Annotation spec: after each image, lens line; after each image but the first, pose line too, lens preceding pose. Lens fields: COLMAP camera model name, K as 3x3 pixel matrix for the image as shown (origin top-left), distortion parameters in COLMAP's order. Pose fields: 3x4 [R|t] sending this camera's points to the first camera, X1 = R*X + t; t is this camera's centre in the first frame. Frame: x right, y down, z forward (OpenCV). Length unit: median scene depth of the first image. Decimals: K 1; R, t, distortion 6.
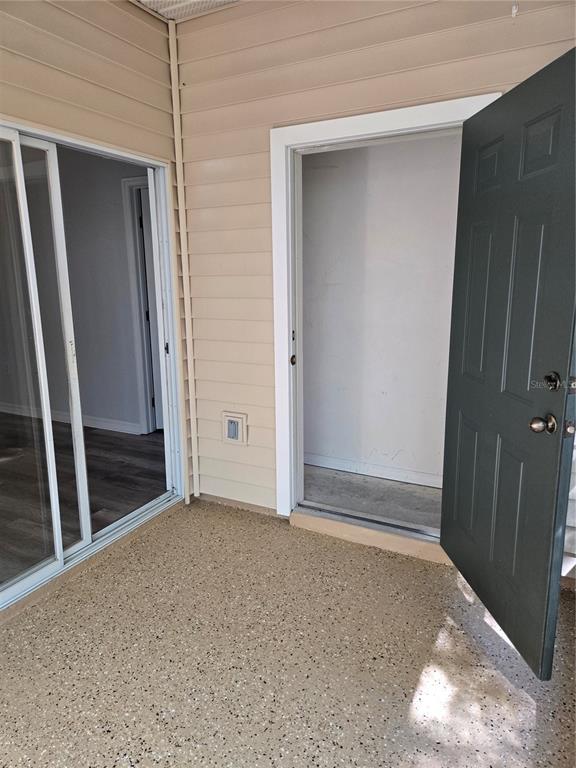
lens RADIAL K [[509.8, 0, 290.0], [0, 509.8, 389.3], [0, 0, 1]] dist [0.046516, -0.053198]
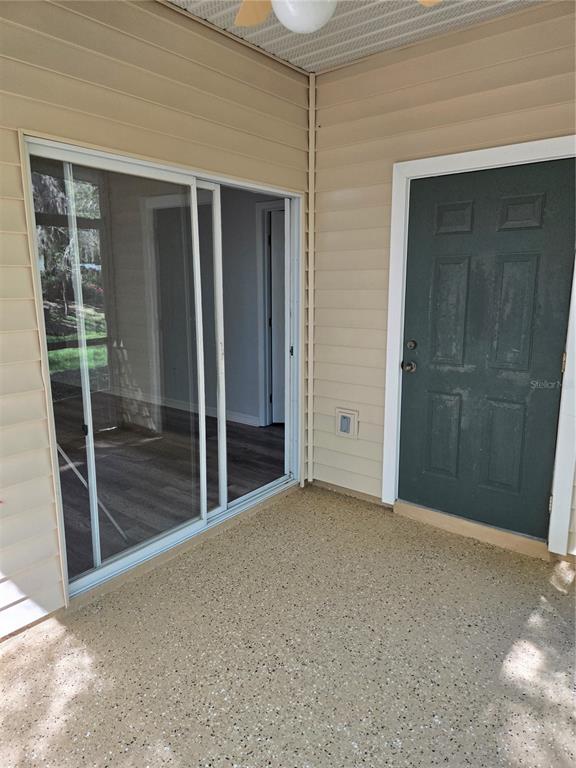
lens RADIAL K [[509.8, 0, 290.0], [0, 509.8, 389.3], [0, 0, 1]] dist [0.046516, -0.053198]
pose [[0.981424, 0.043782, -0.186787, -0.027072], [-0.046017, 0.998911, -0.007645, 0.017582], [0.186249, 0.016098, 0.982371, -0.152272]]
